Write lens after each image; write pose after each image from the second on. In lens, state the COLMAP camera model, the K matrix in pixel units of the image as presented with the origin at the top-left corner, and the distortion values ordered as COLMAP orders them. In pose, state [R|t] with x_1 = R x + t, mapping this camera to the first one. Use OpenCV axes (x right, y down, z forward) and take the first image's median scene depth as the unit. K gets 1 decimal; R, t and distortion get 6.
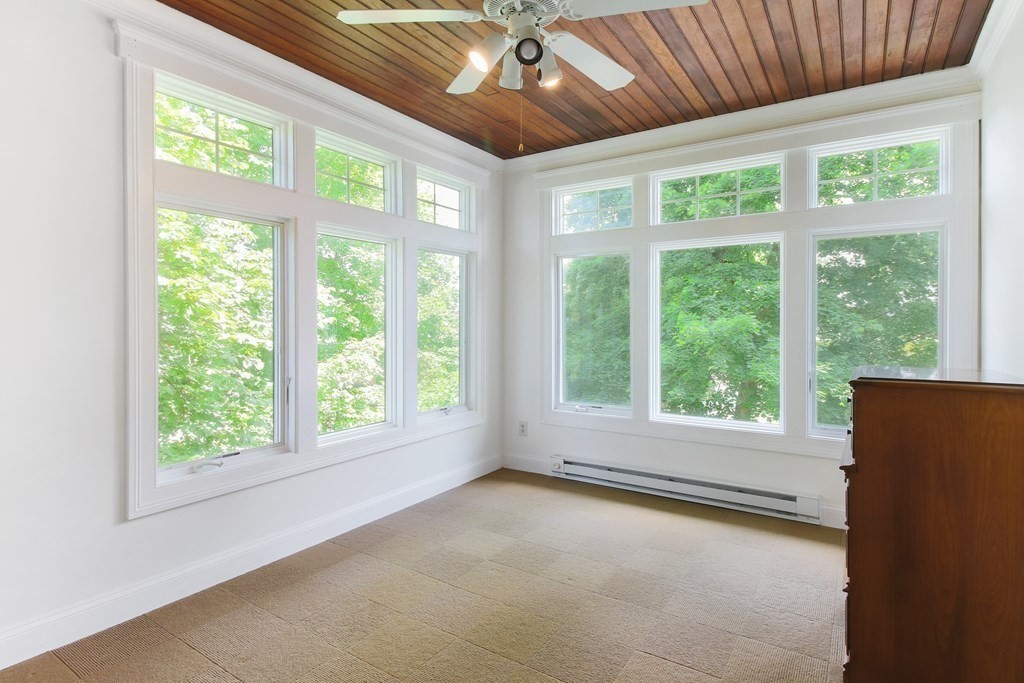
lens RADIAL K [[549.2, 0, 502.9], [0, 549.2, 328.4], [0, 0, 1]] dist [0.002968, -0.000250]
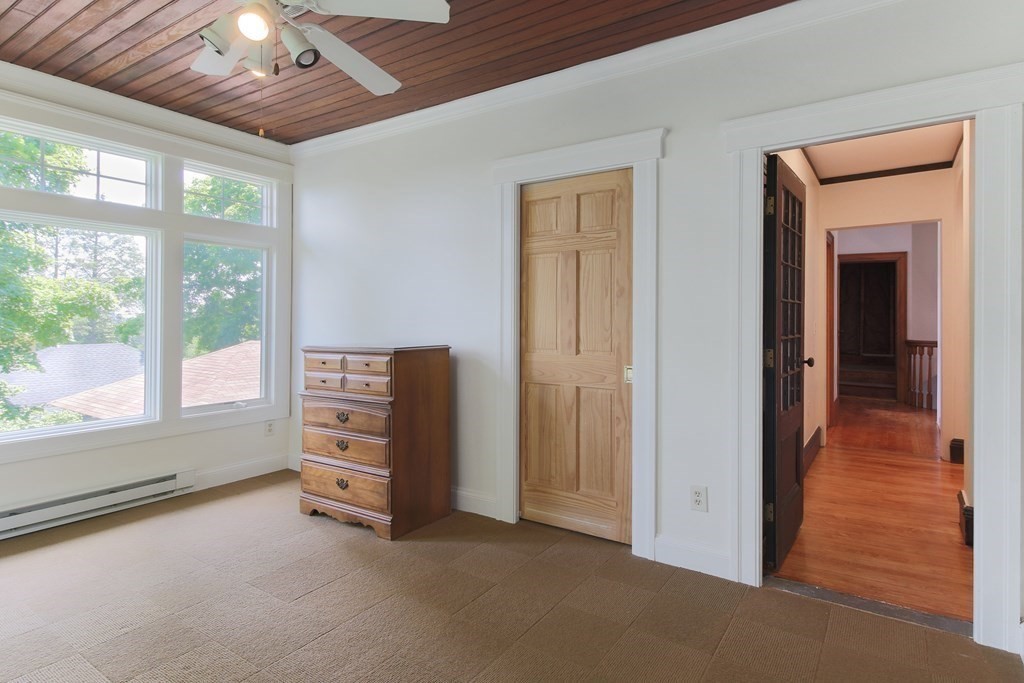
lens RADIAL K [[549.2, 0, 502.9], [0, 549.2, 328.4], [0, 0, 1]] dist [0.002968, -0.000250]
pose [[0.005127, -0.018521, 0.999815, -0.633728], [0.000517, 0.999828, 0.018519, -0.006900], [-0.999987, 0.000422, 0.005135, 0.389017]]
